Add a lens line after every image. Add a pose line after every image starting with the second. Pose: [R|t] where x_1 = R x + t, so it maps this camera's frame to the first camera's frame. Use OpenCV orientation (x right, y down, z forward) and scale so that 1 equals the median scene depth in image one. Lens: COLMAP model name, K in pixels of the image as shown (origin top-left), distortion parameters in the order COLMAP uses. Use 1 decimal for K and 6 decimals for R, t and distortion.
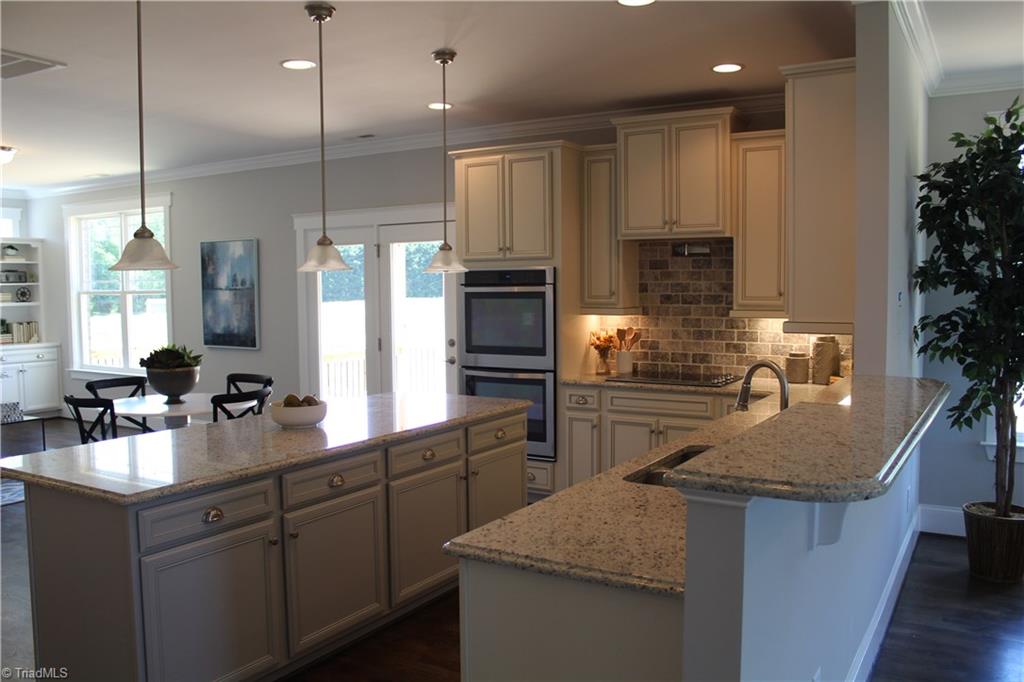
lens RADIAL K [[846.0, 0, 507.9], [0, 846.0, 345.1], [0, 0, 1]] dist [-0.187911, 0.199794]
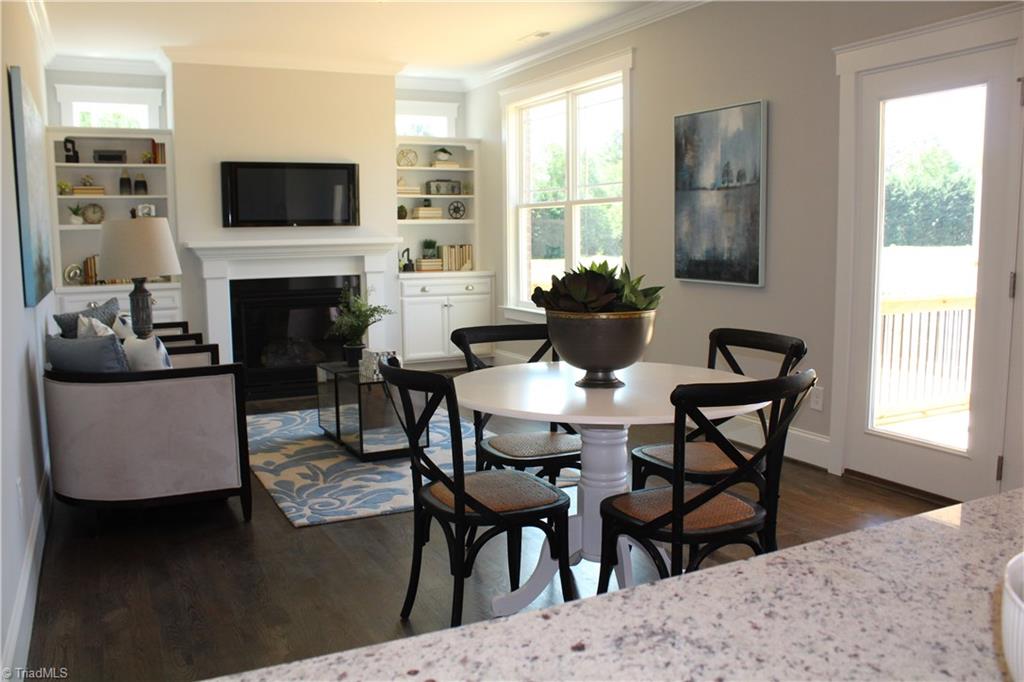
lens RADIAL K [[846.0, 0, 507.9], [0, 846.0, 345.1], [0, 0, 1]] dist [-0.187911, 0.199794]
pose [[0.847872, 0.068935, -0.525700, -0.133795], [-0.035905, 0.996701, 0.072788, 0.009425], [0.528984, -0.042839, 0.847550, 0.385570]]
